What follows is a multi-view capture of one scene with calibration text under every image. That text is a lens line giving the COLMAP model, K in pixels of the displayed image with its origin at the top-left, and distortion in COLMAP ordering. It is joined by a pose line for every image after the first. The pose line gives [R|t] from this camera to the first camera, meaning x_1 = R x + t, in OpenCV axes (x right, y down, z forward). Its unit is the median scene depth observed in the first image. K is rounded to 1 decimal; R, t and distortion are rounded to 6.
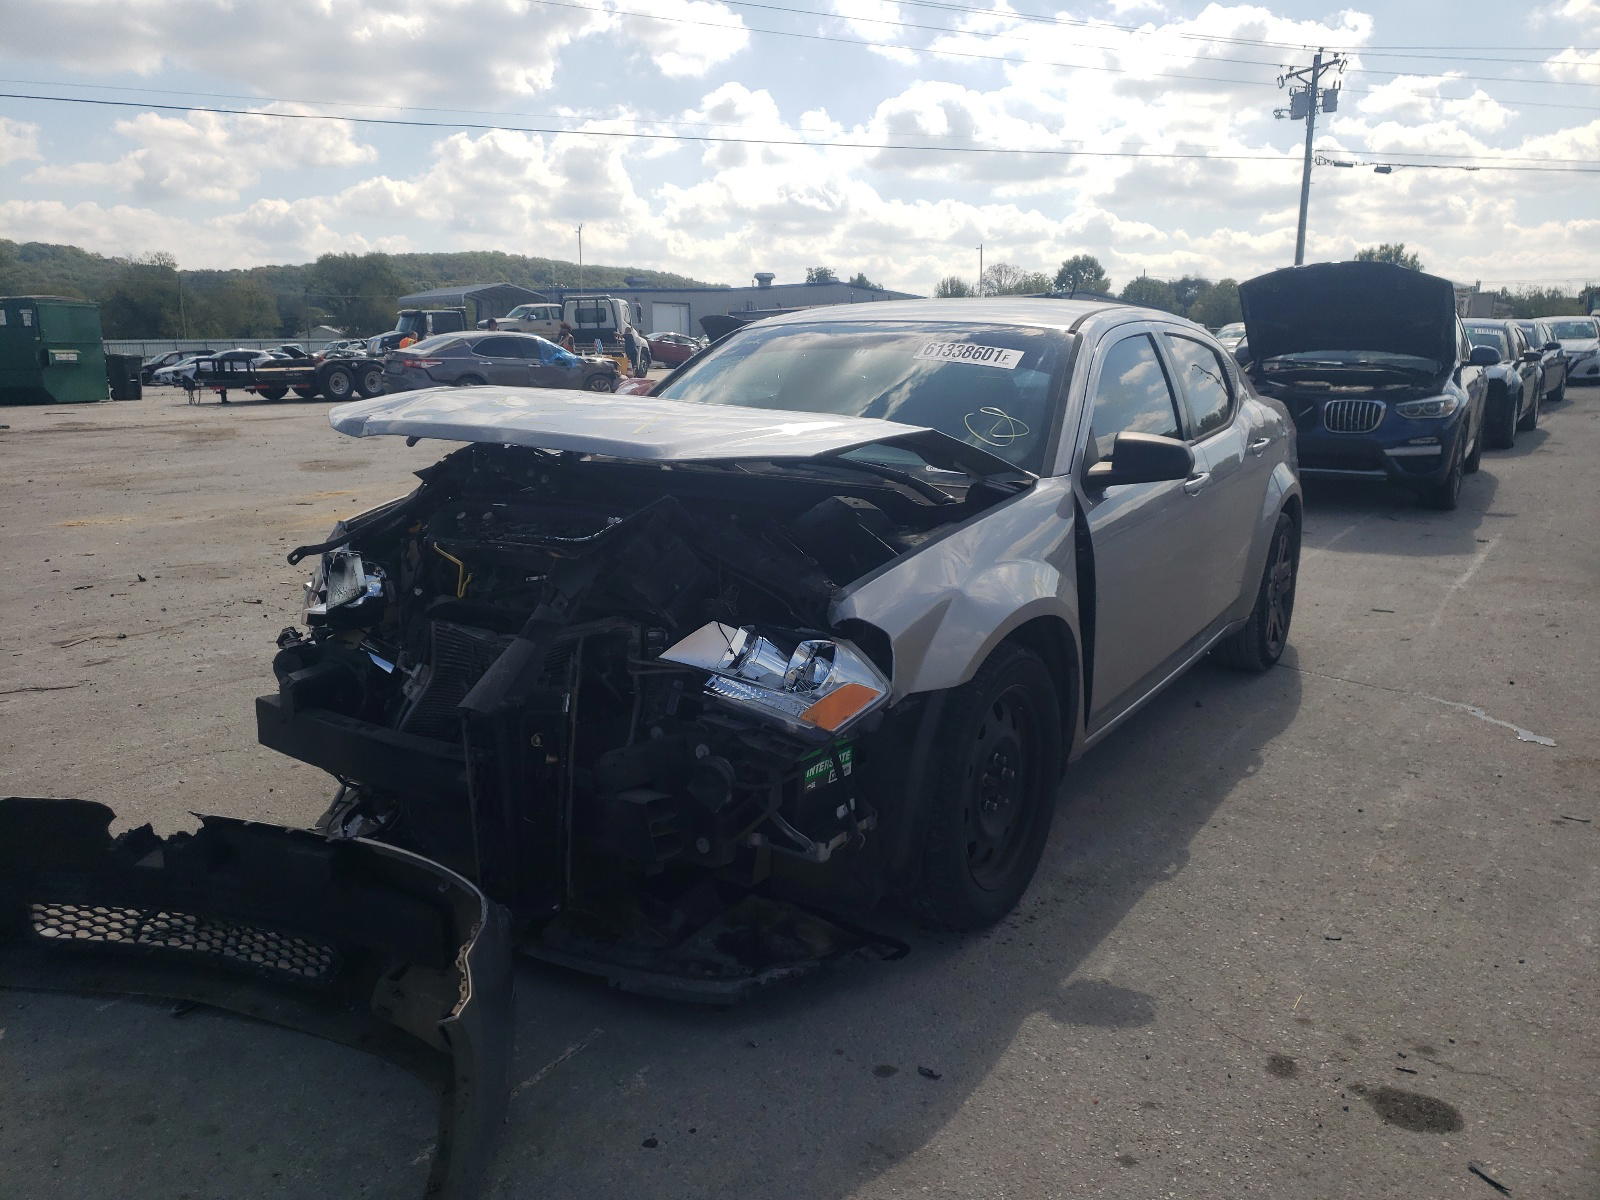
lens RADIAL K [[1202.7, 0, 801.3], [0, 1202.7, 597.4], [0, 0, 1]] dist [0.064073, -0.003582]
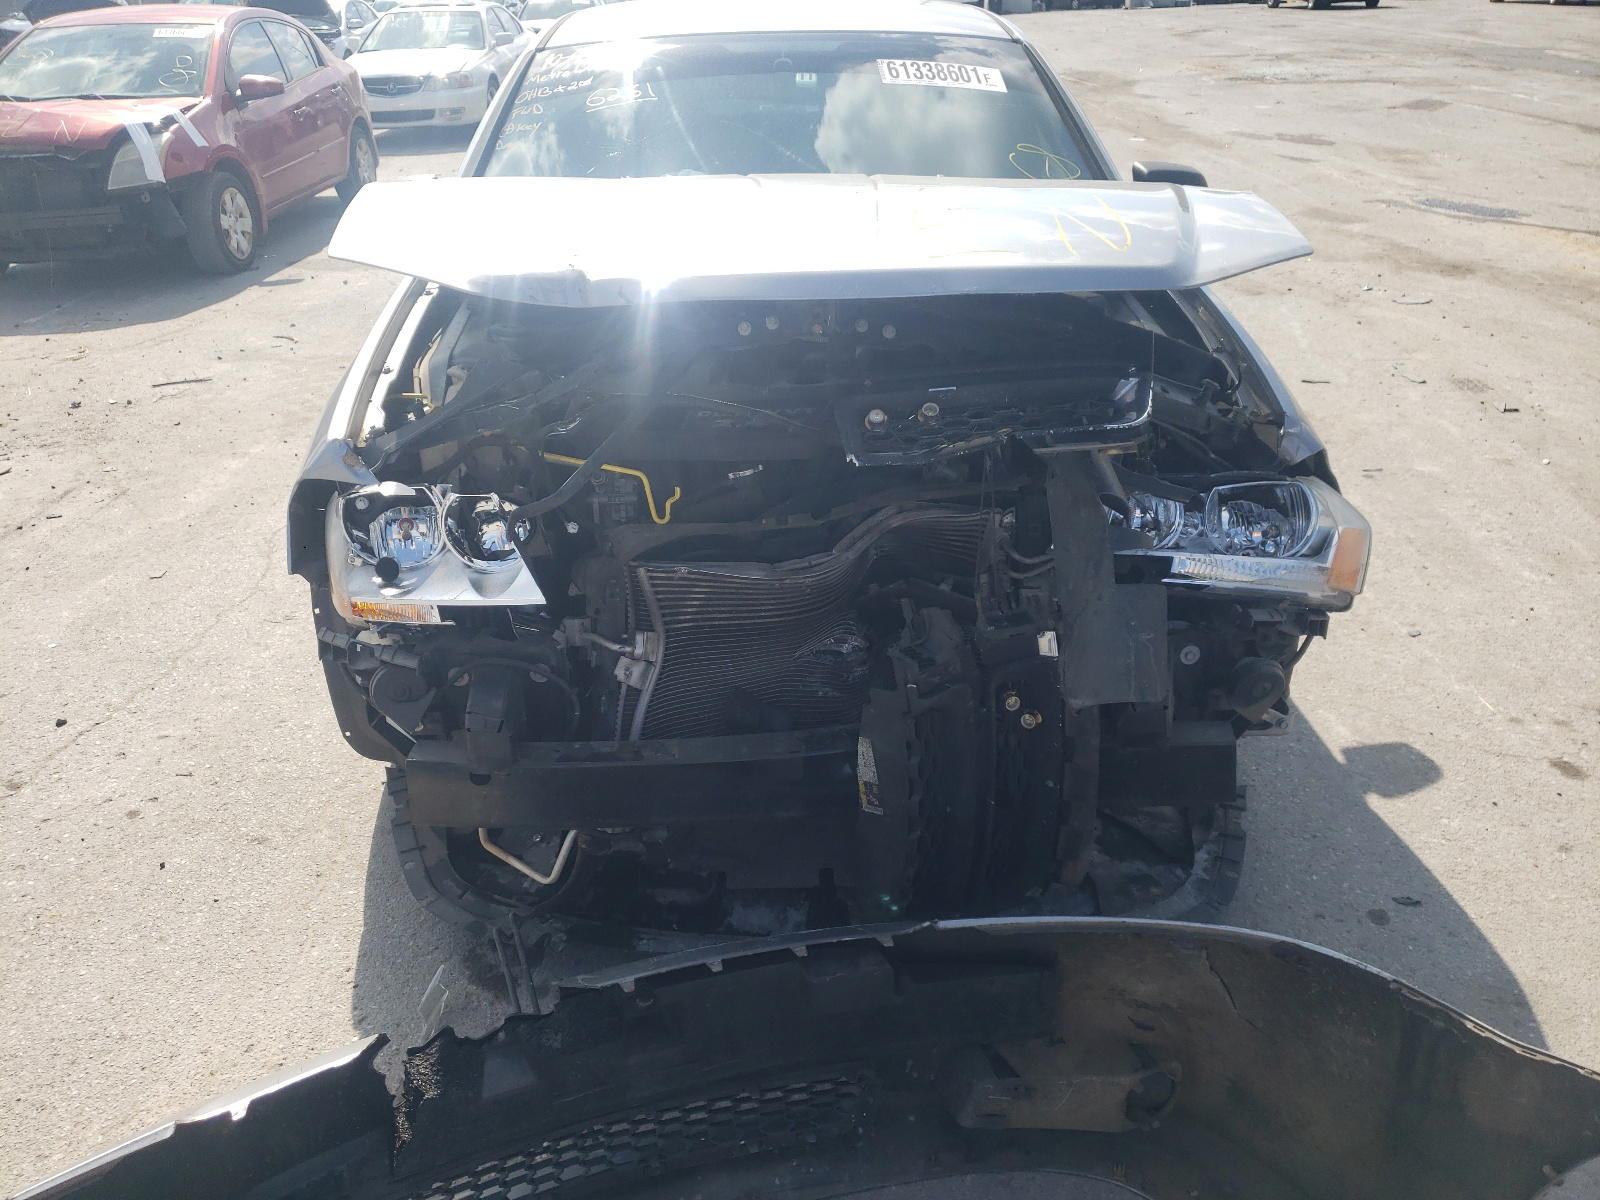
lens RADIAL K [[1202.7, 0, 799.7], [0, 1202.7, 609.5], [0, 0, 1]] dist [0.064073, -0.003582]
pose [[0.829556, -0.269708, 0.488974, -0.643646], [0.138437, 0.947624, 0.287827, -0.157456], [-0.540992, -0.171076, 0.823444, 0.457749]]
